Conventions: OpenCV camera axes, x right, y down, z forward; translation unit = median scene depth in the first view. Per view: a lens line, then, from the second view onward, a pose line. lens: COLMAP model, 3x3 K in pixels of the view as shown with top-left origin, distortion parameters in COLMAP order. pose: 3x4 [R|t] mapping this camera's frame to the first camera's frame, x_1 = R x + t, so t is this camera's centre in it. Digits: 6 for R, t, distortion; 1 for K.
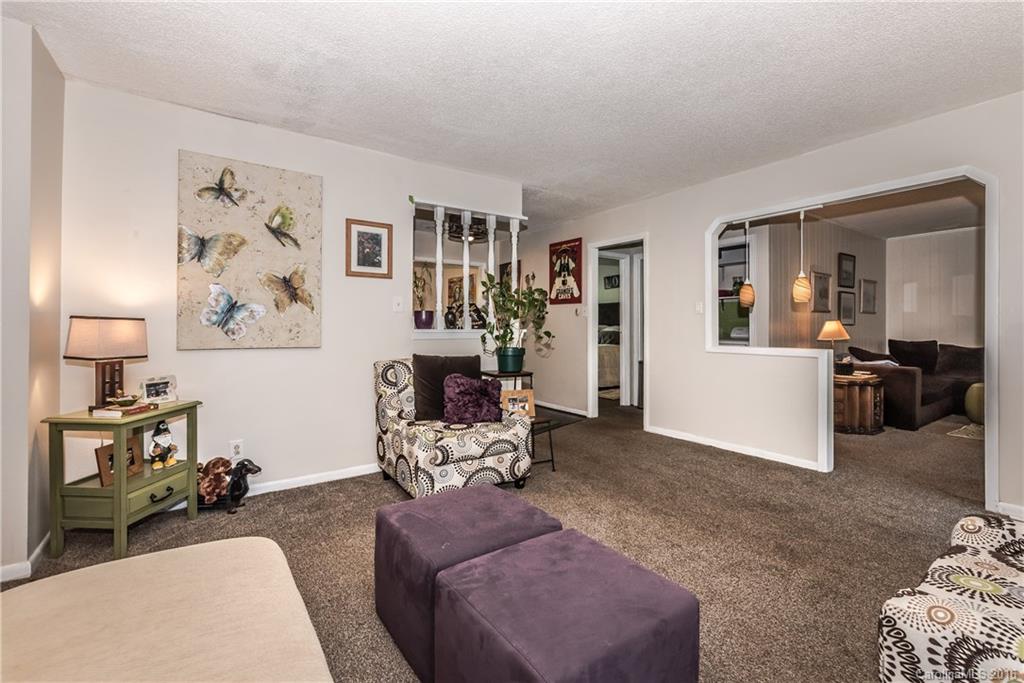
lens RADIAL K [[445.3, 0, 513.3], [0, 445.3, 328.5], [0, 0, 1]] dist [0.000761, -0.000083]
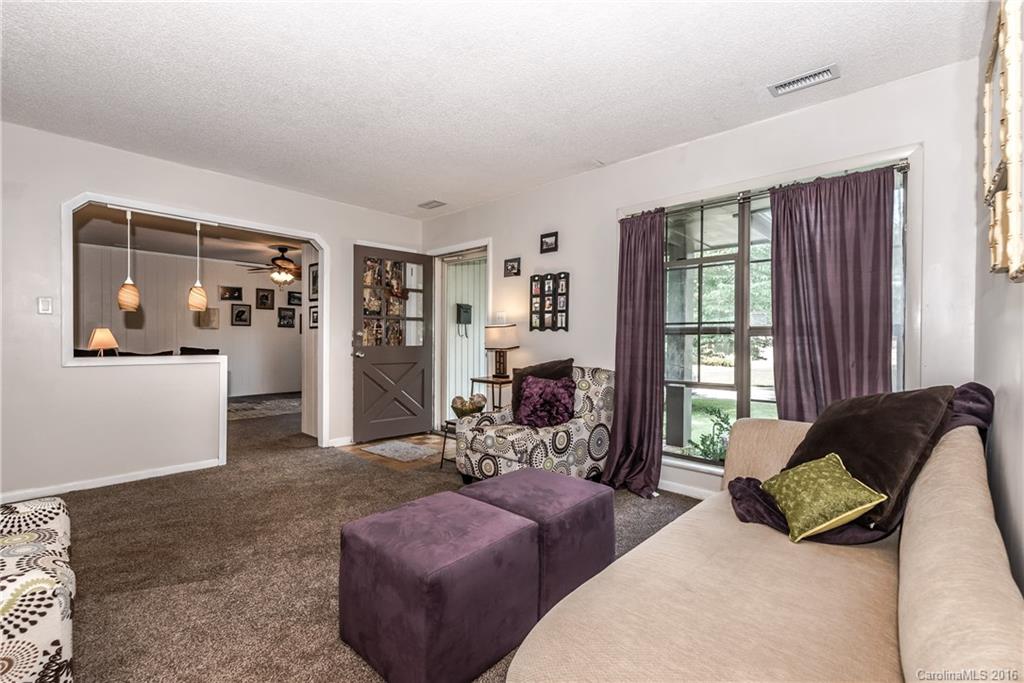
lens RADIAL K [[445.3, 0, 514.3], [0, 445.3, 344.1], [0, 0, 1]] dist [0.000761, -0.000083]
pose [[-0.213320, -0.009385, 0.976937, -0.563108], [-0.002452, 0.999956, 0.009071, 0.007606], [-0.976979, -0.000461, -0.213333, 0.541159]]
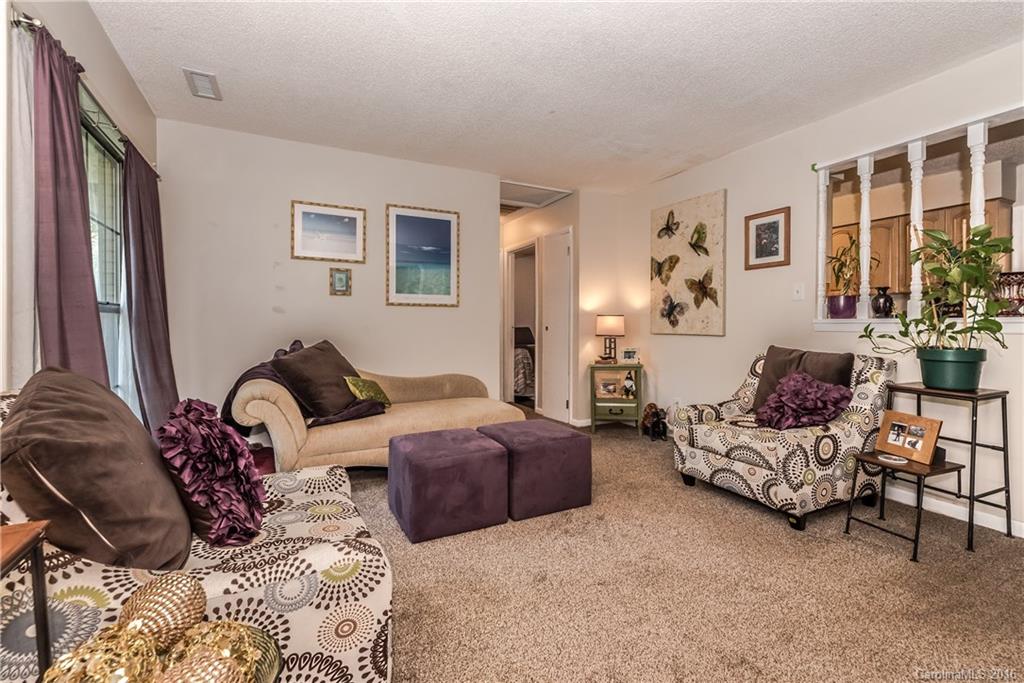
lens RADIAL K [[445.3, 0, 512.6], [0, 445.3, 330.8], [0, 0, 1]] dist [0.000761, -0.000083]
pose [[-0.132127, 0.010339, -0.991179, 0.772104], [-0.002840, 0.999938, 0.010809, 0.018303], [0.991229, 0.004243, -0.132089, 0.589327]]
